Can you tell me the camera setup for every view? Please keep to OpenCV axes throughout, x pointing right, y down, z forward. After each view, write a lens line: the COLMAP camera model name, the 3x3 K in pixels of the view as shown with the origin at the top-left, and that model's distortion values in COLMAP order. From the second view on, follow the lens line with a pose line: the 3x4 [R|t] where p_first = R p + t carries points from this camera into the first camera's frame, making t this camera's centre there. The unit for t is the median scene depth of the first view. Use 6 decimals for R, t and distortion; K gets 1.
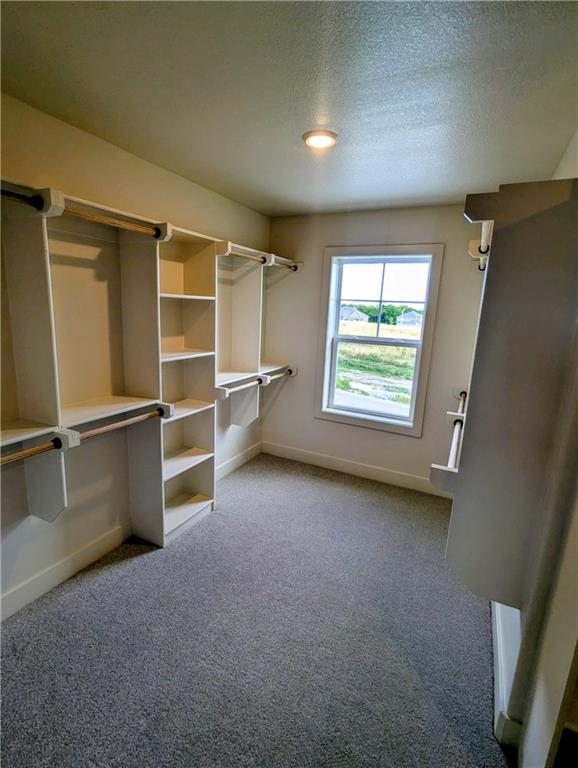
lens RADIAL K [[369.3, 0, 292.9], [0, 369.3, 385.5], [0, 0, 1]] dist [-0.000675, -0.001321]
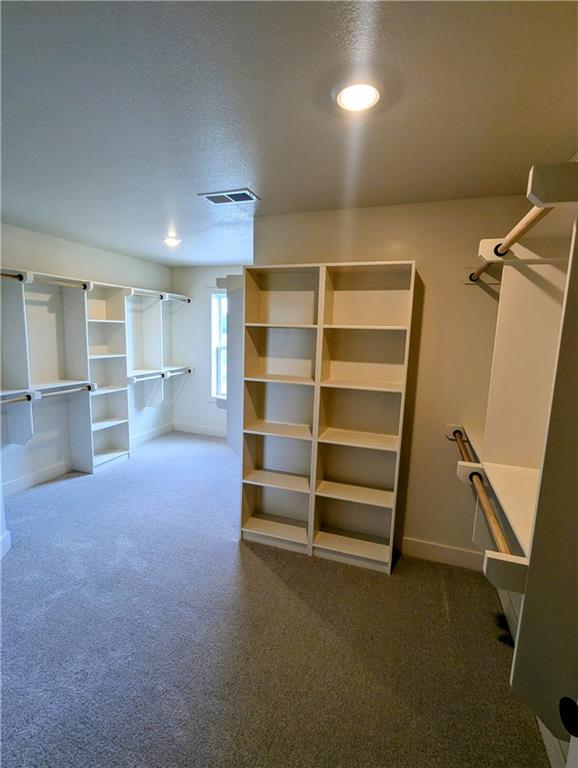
lens RADIAL K [[369.3, 0, 290.2], [0, 369.3, 384.6], [0, 0, 1]] dist [-0.000675, -0.001321]
pose [[0.993958, -0.035337, 0.103915, 0.344662], [0.041494, 0.997471, -0.057703, 0.170741], [-0.101613, 0.061667, 0.992911, -0.699626]]
